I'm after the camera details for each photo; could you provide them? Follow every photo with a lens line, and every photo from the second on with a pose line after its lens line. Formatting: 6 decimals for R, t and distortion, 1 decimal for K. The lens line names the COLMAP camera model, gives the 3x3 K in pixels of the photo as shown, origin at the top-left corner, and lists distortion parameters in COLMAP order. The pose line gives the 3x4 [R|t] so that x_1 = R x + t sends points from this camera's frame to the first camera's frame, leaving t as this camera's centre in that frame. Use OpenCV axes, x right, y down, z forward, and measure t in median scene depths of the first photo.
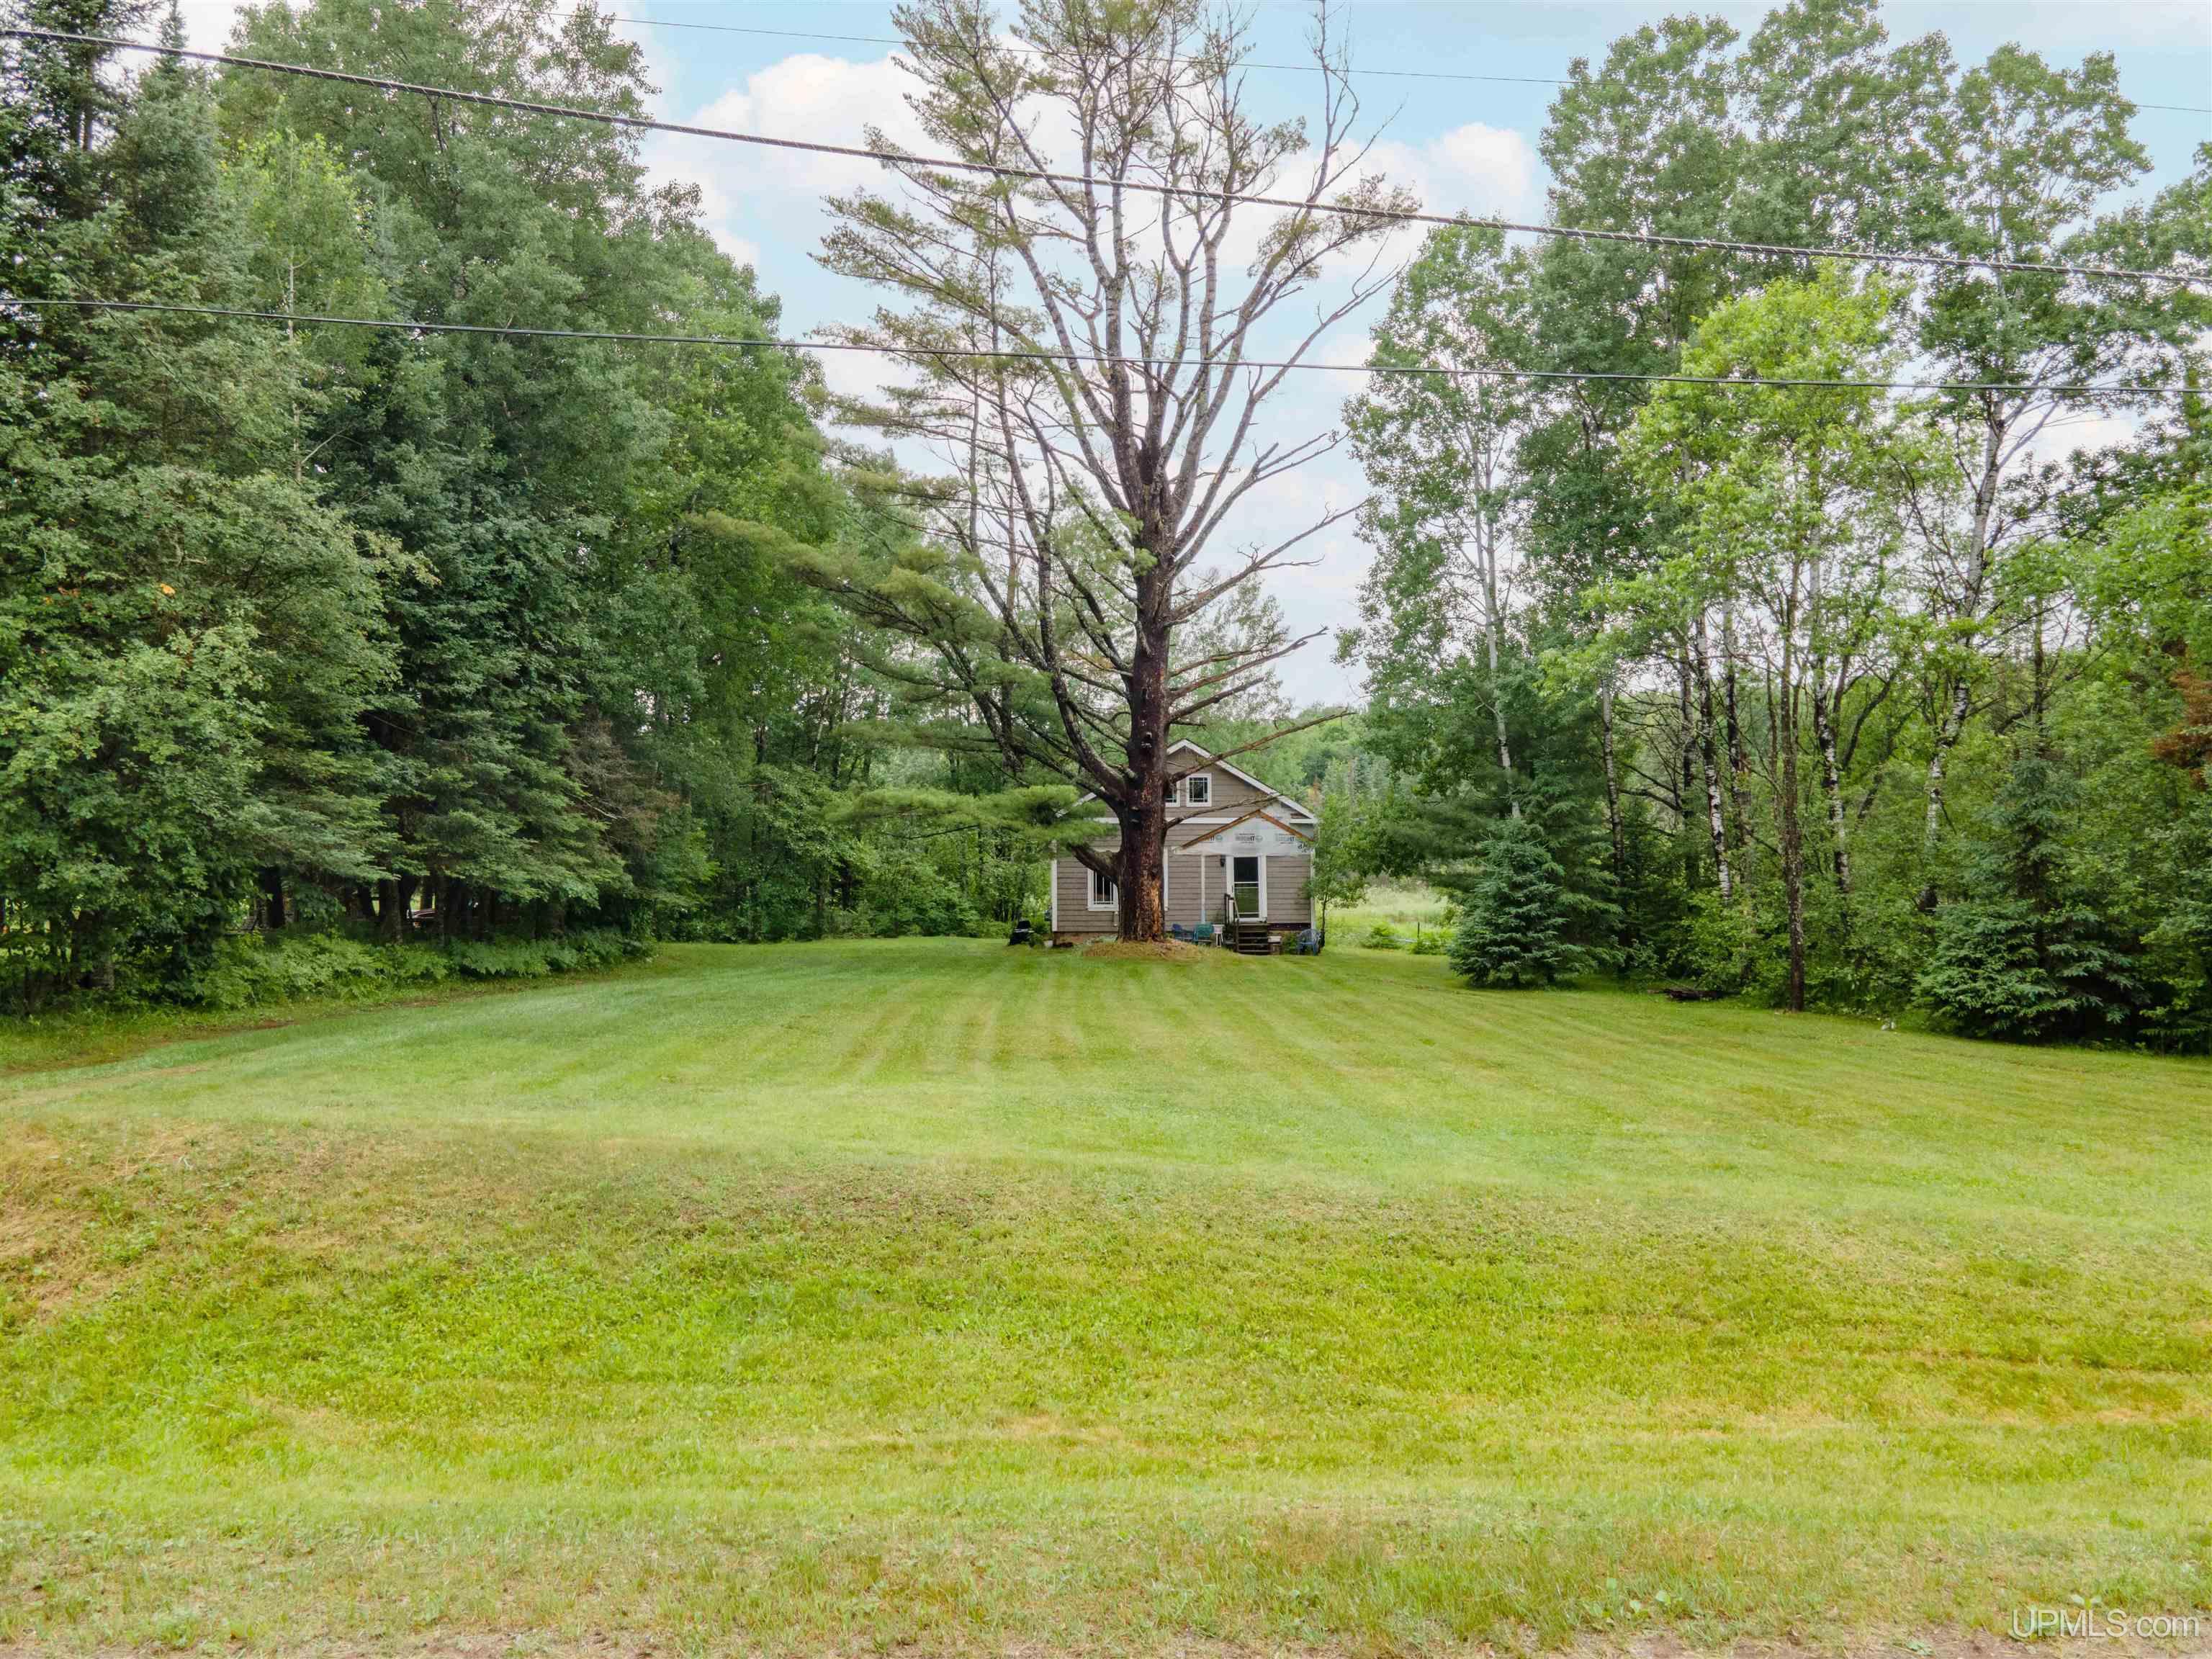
lens RADIAL K [[1590.1, 0, 1111.1], [0, 1590.1, 841.8], [0, 0, 1]] dist [0.035441, 0.001212]
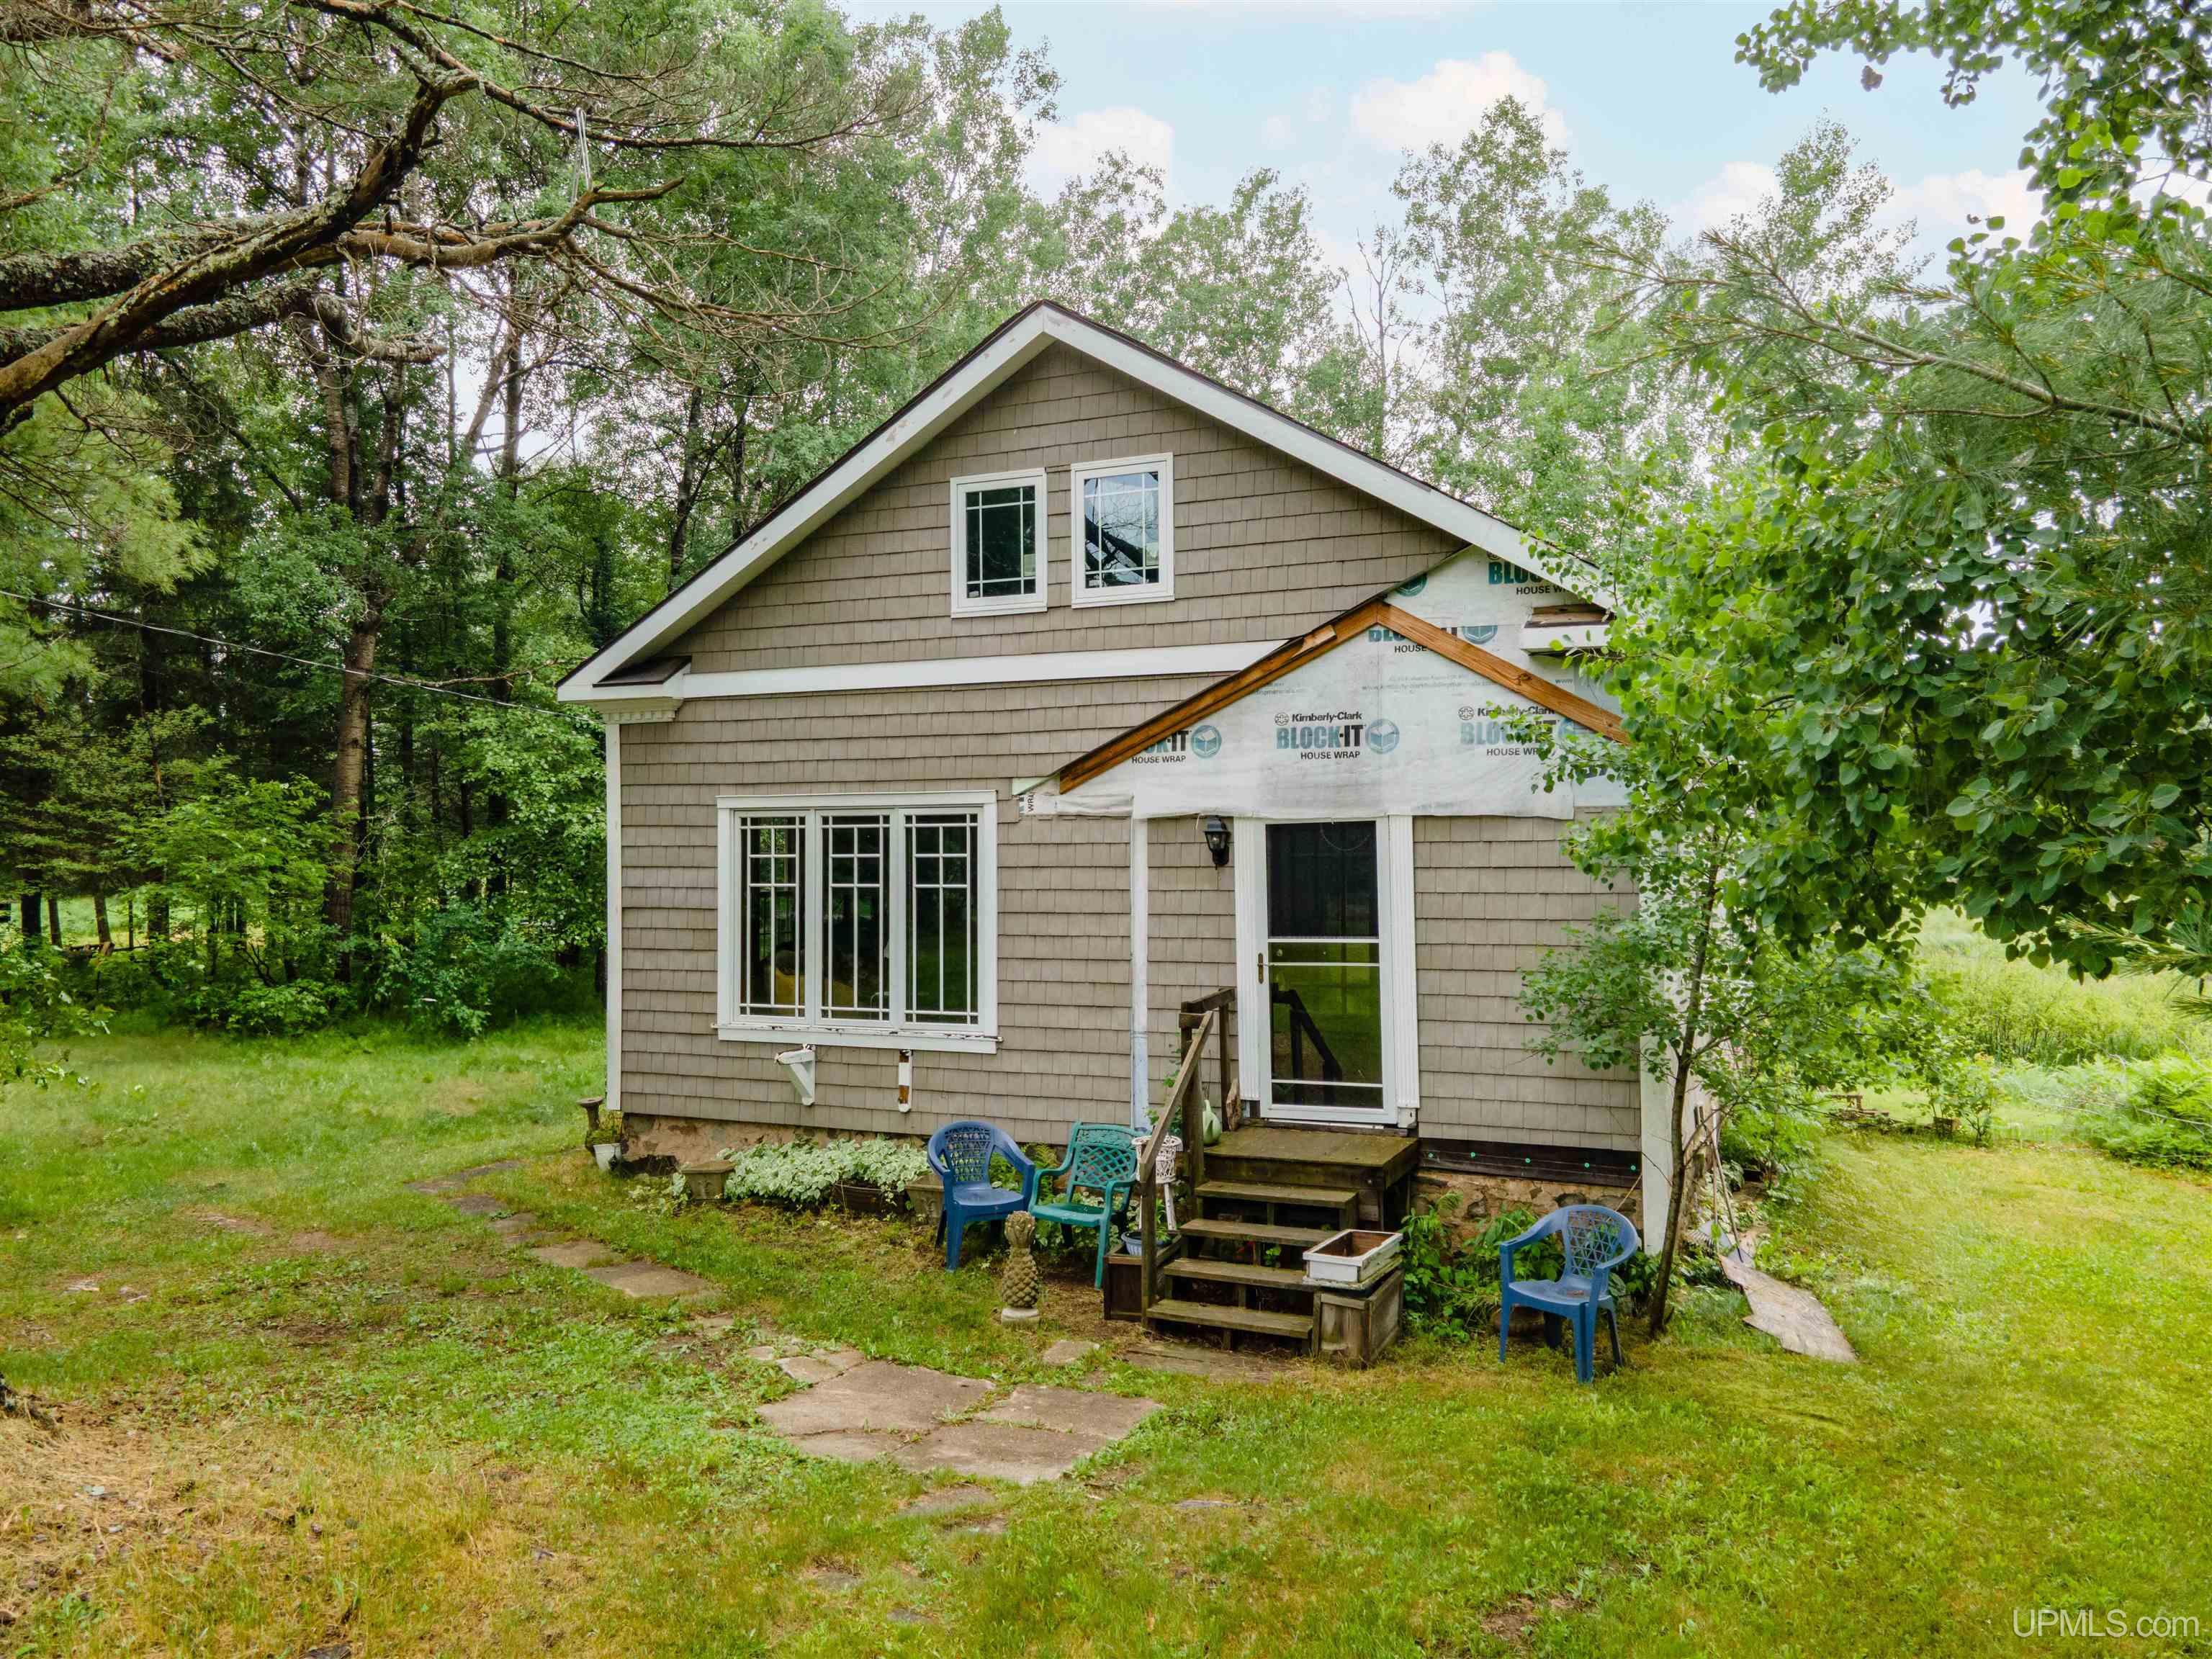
lens RADIAL K [[1603.5, 0, 1112.6], [0, 1603.5, 836.8], [0, 0, 1]] dist [0.030161, 0.007814]
pose [[0.903351, -0.003910, -0.428884, 0.181317], [0.005379, 0.999983, 0.002213, 0.012966], [0.428868, -0.004306, 0.903357, 0.942006]]
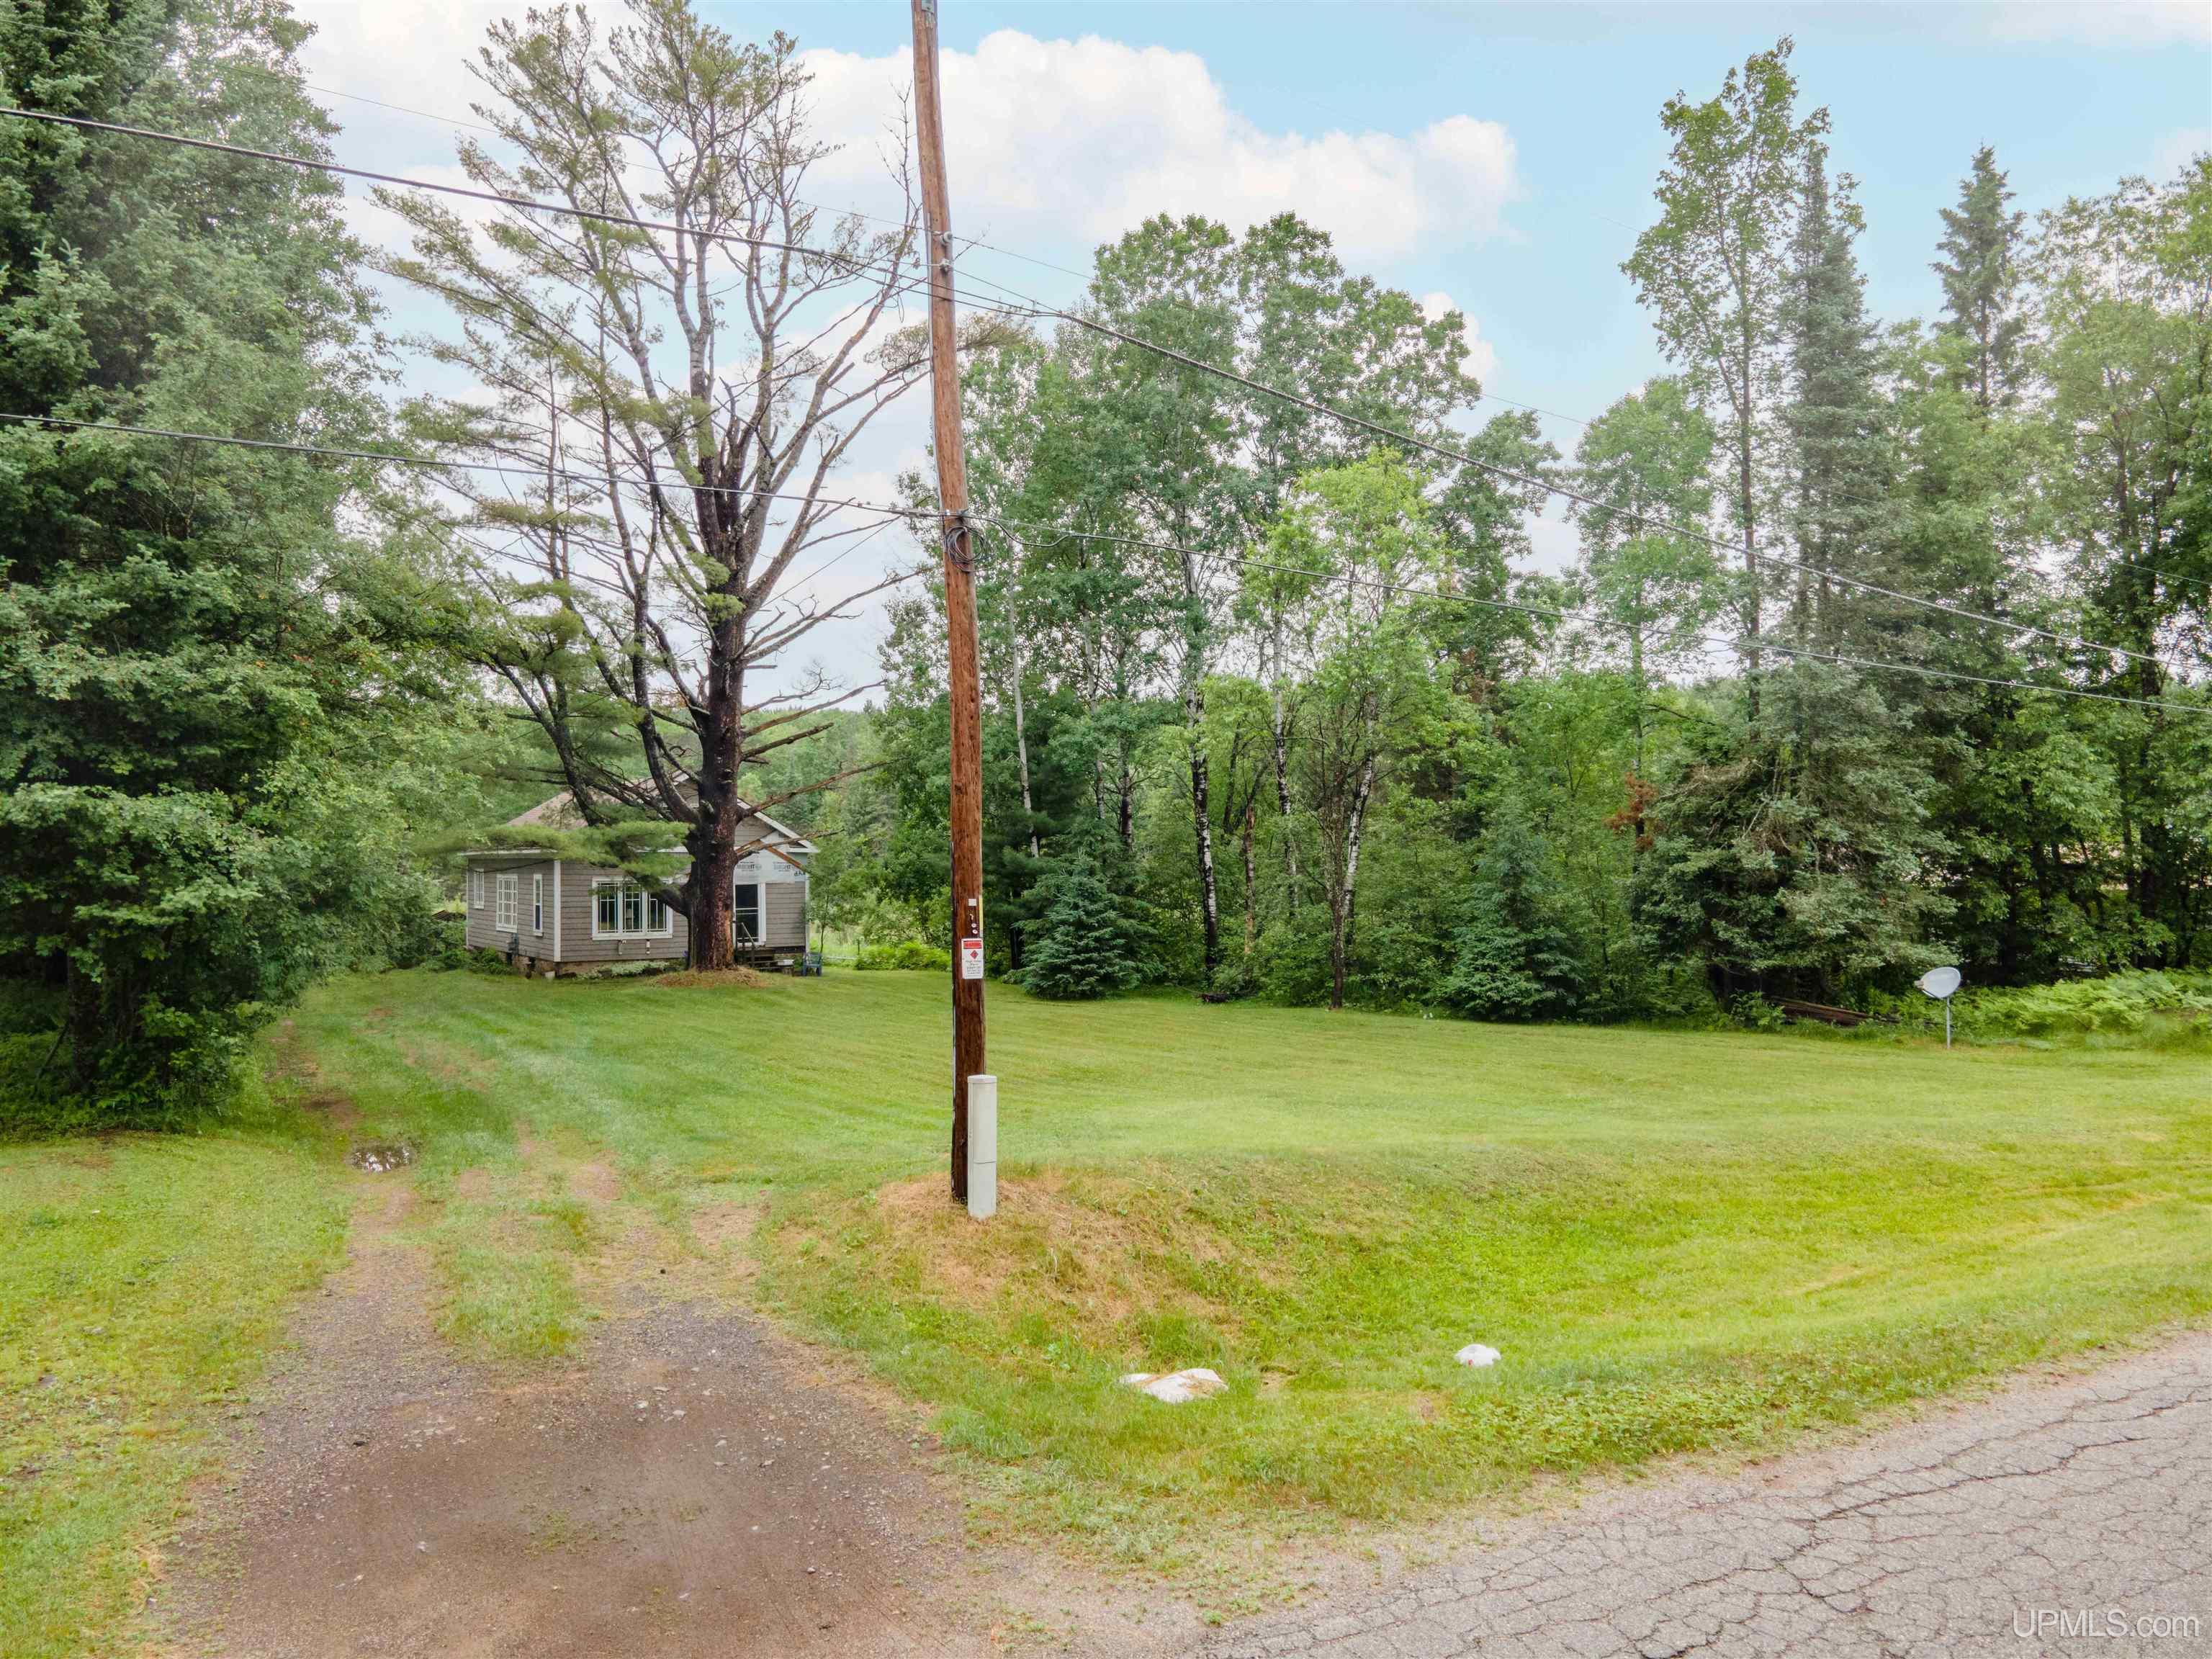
lens RADIAL K [[1603.5, 0, 1112.6], [0, 1603.5, 836.8], [0, 0, 1]] dist [0.030161, 0.007814]
pose [[0.861355, 0.006755, 0.507959, -0.290935], [-0.004175, 0.999972, -0.006218, -0.019118], [-0.507987, 0.003236, 0.861359, -0.036924]]
